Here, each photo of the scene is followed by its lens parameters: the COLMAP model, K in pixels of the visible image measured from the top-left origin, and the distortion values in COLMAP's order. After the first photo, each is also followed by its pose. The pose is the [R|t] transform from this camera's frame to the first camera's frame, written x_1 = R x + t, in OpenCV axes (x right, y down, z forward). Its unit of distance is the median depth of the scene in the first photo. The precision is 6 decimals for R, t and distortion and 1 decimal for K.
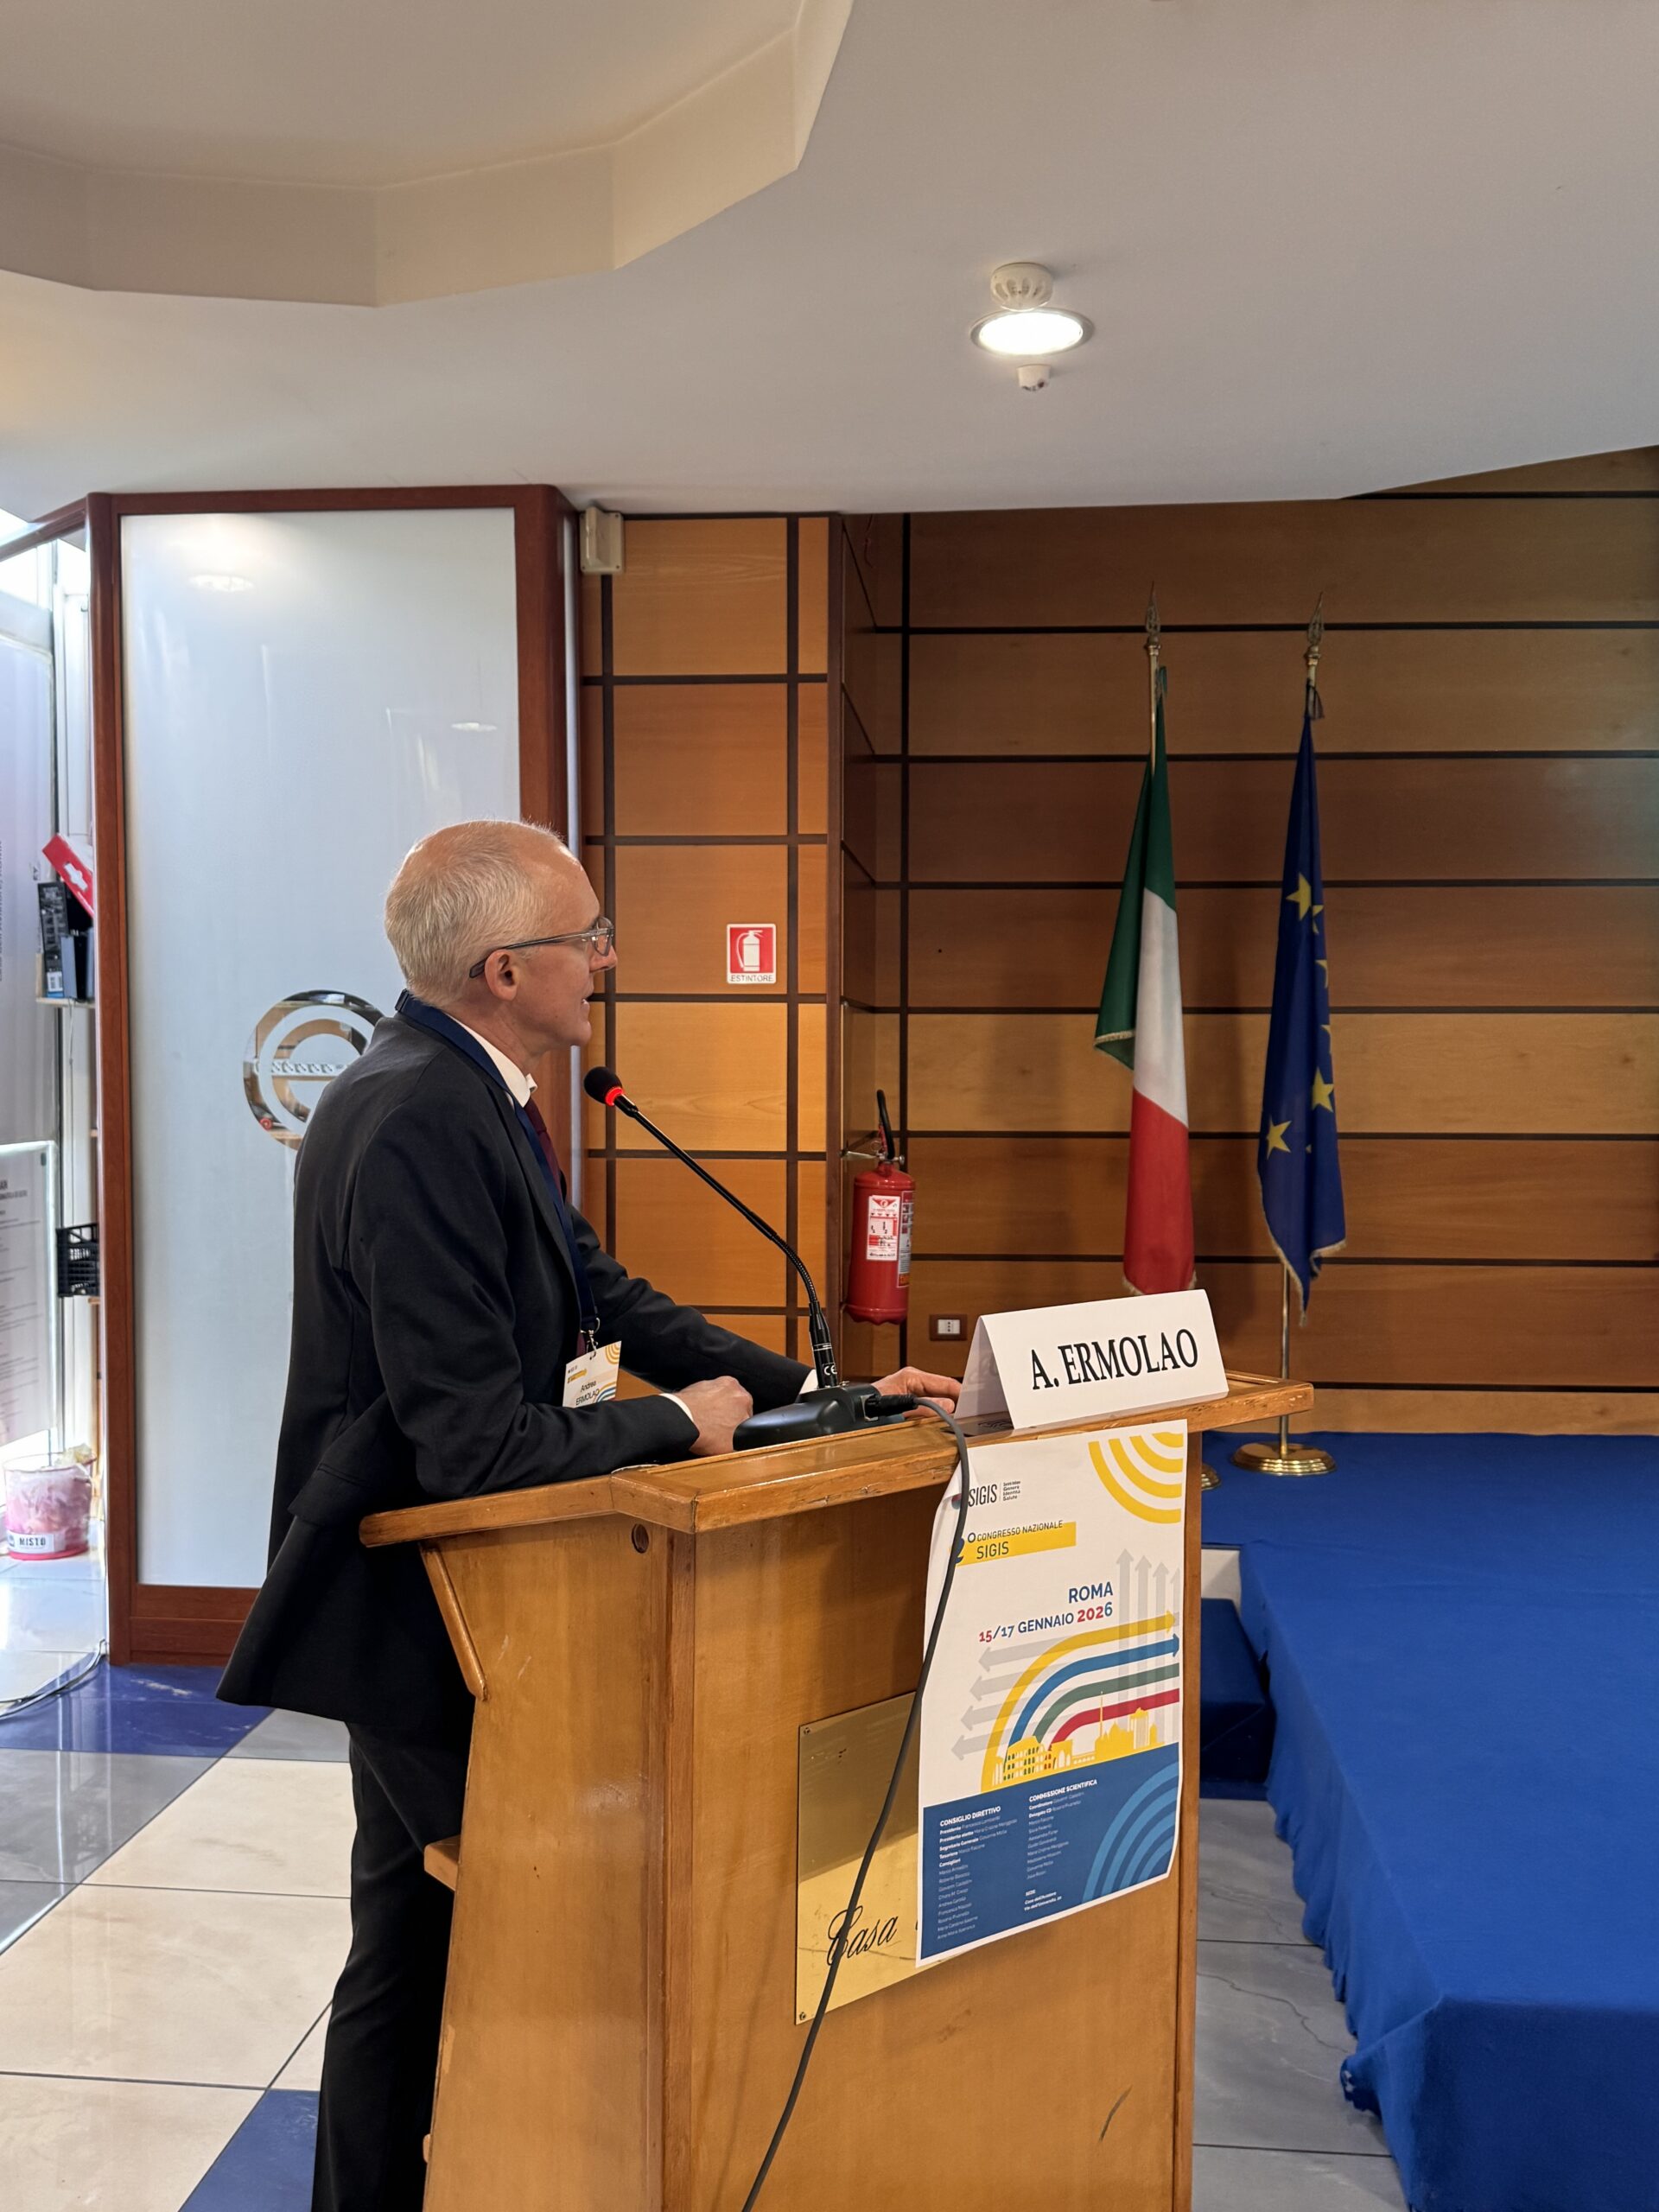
lens RADIAL K [[1877.3, 0, 801.4], [0, 1877.3, 1108.7], [0, 0, 1]] dist [0.082773, -0.079296]
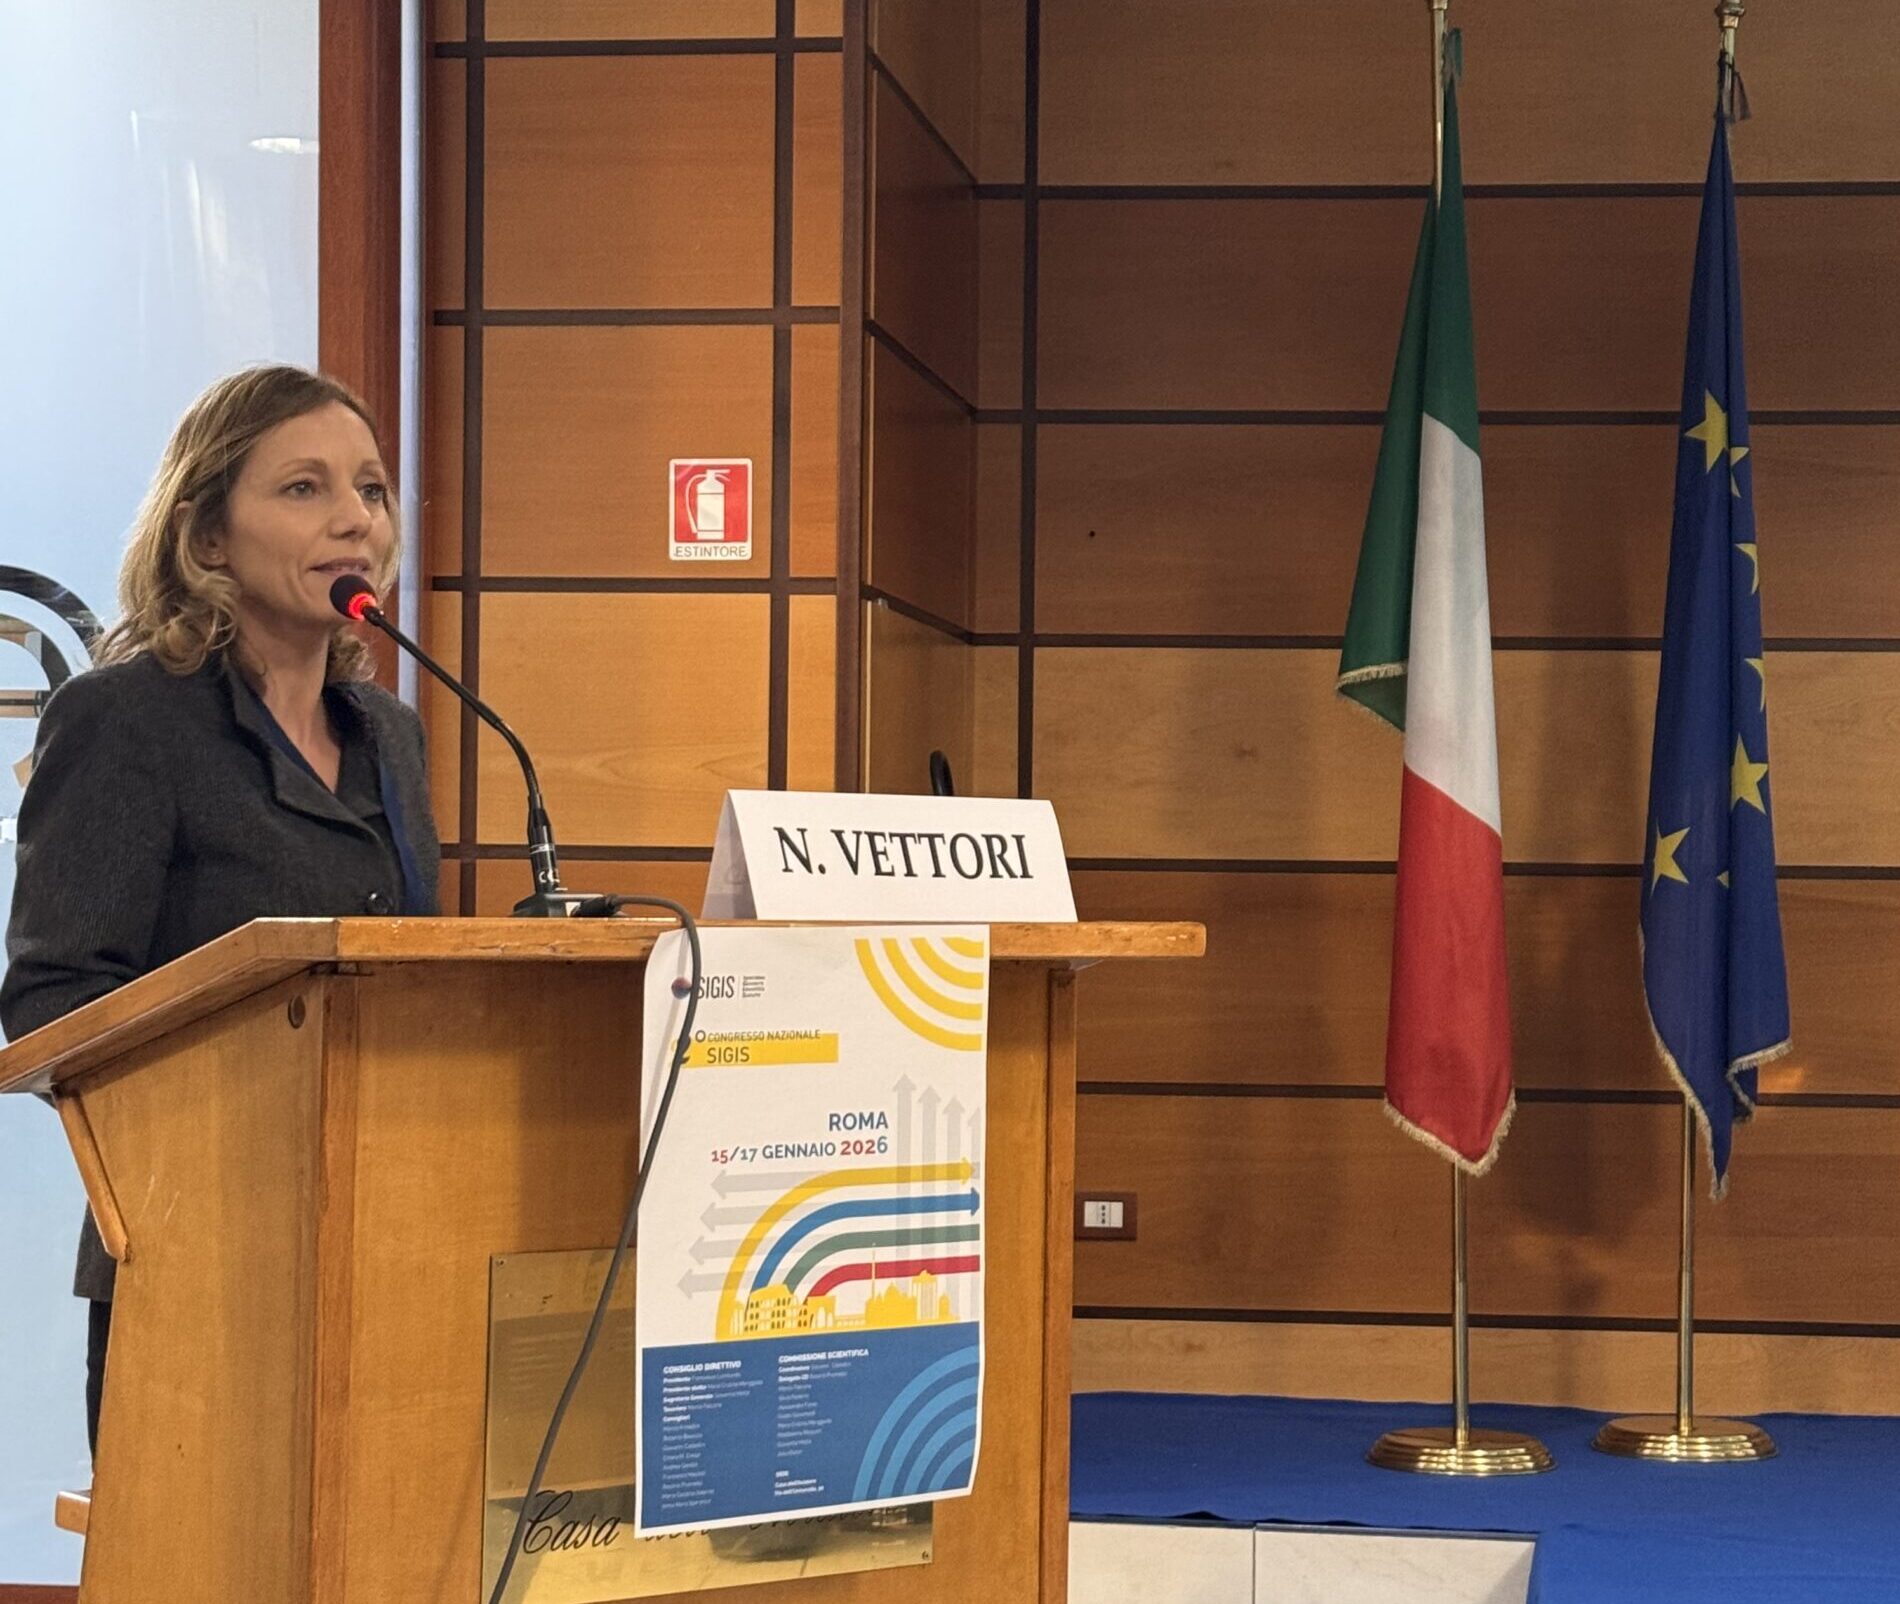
lens RADIAL K [[4181.9, 0, 903.1], [0, 4181.9, 771.1], [0, 0, 1]] dist [0.079510, 0.000000]
pose [[0.999111, 0.005145, -0.041833, 0.079331], [-0.007680, 0.998128, -0.060670, 0.068881], [0.041443, 0.060937, 0.997281, -0.263180]]
